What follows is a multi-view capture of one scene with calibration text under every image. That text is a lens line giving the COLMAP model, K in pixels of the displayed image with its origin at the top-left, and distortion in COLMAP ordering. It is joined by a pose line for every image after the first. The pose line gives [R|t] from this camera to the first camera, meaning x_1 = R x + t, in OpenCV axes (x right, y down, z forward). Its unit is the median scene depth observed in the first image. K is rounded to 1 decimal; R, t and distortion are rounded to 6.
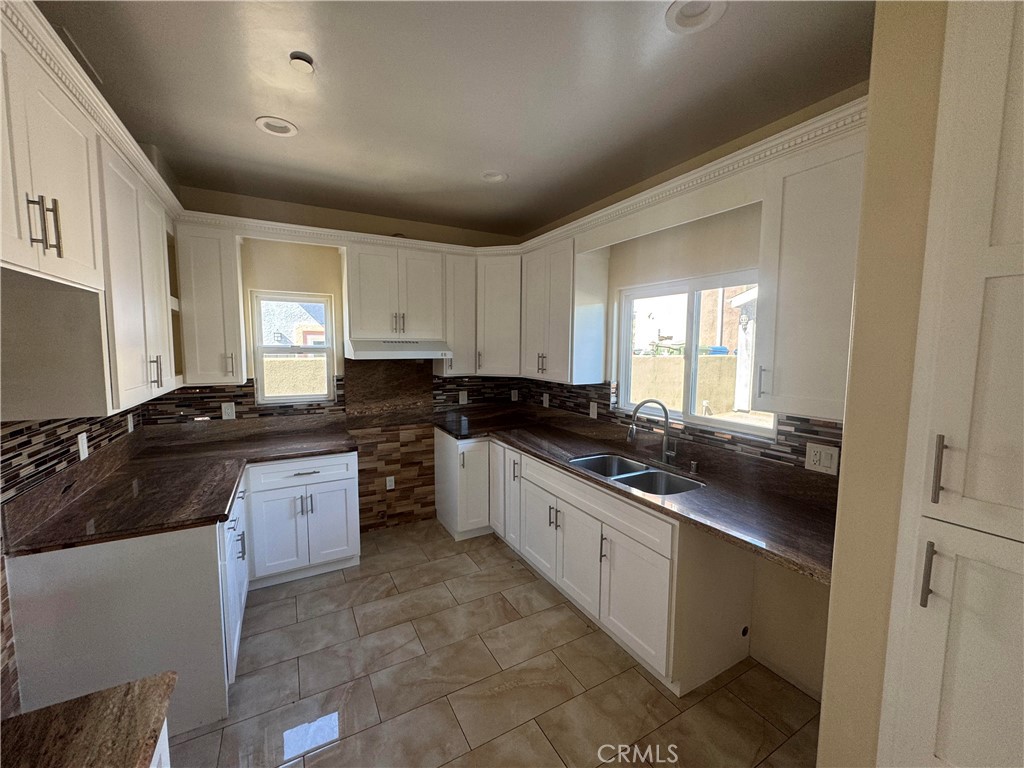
lens RADIAL K [[405.6, 0, 519.2], [0, 405.6, 380.4], [0, 0, 1]] dist [-0.010850, 0.000633]
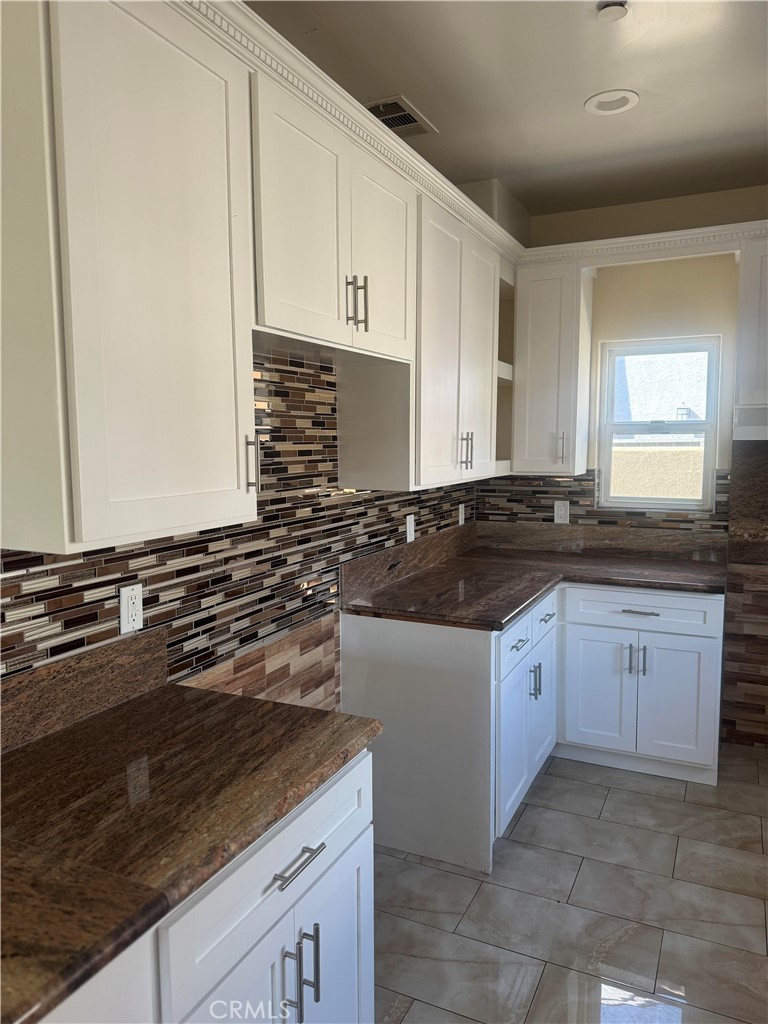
lens RADIAL K [[728.1, 0, 381.7], [0, 728.1, 514.3], [0, 0, 1]] dist [0.045127, -0.057685]
pose [[0.553572, 0.071340, -0.829740, 0.230892], [-0.054777, 0.997286, 0.049200, 0.036042], [0.830998, 0.018215, 0.555977, -0.017516]]
